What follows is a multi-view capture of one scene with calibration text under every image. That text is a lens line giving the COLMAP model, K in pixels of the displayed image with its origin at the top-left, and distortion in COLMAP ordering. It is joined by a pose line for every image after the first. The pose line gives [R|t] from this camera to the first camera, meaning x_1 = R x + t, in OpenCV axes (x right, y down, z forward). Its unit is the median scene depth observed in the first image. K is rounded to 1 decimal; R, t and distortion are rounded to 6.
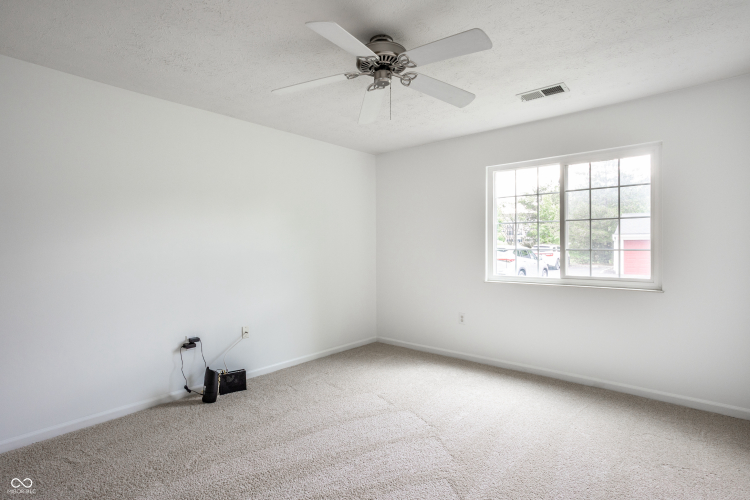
lens RADIAL K [[368.4, 0, 374.4], [0, 368.4, 249.4], [0, 0, 1]] dist [-0.025117, 0.015079]
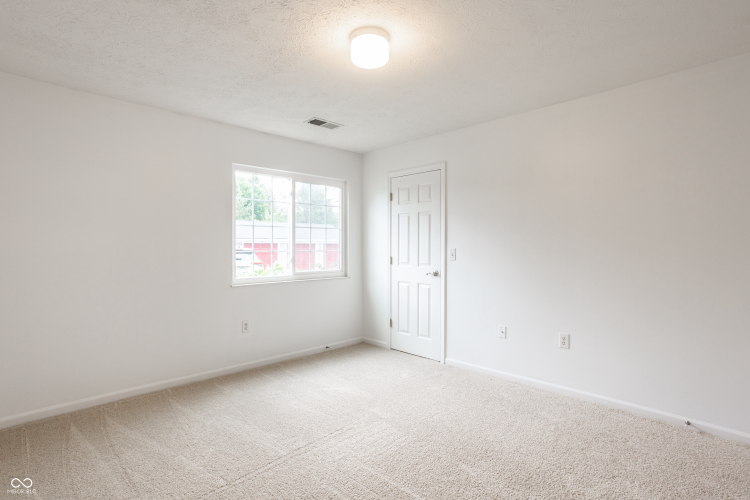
lens RADIAL K [[368.4, 0, 372.7], [0, 368.4, 249.9], [0, 0, 1]] dist [-0.025117, 0.015079]
pose [[0.114139, -0.007428, 0.993437, -0.665167], [0.011602, 0.999914, 0.006144, -0.007580], [-0.993397, 0.010825, 0.114215, 0.601970]]
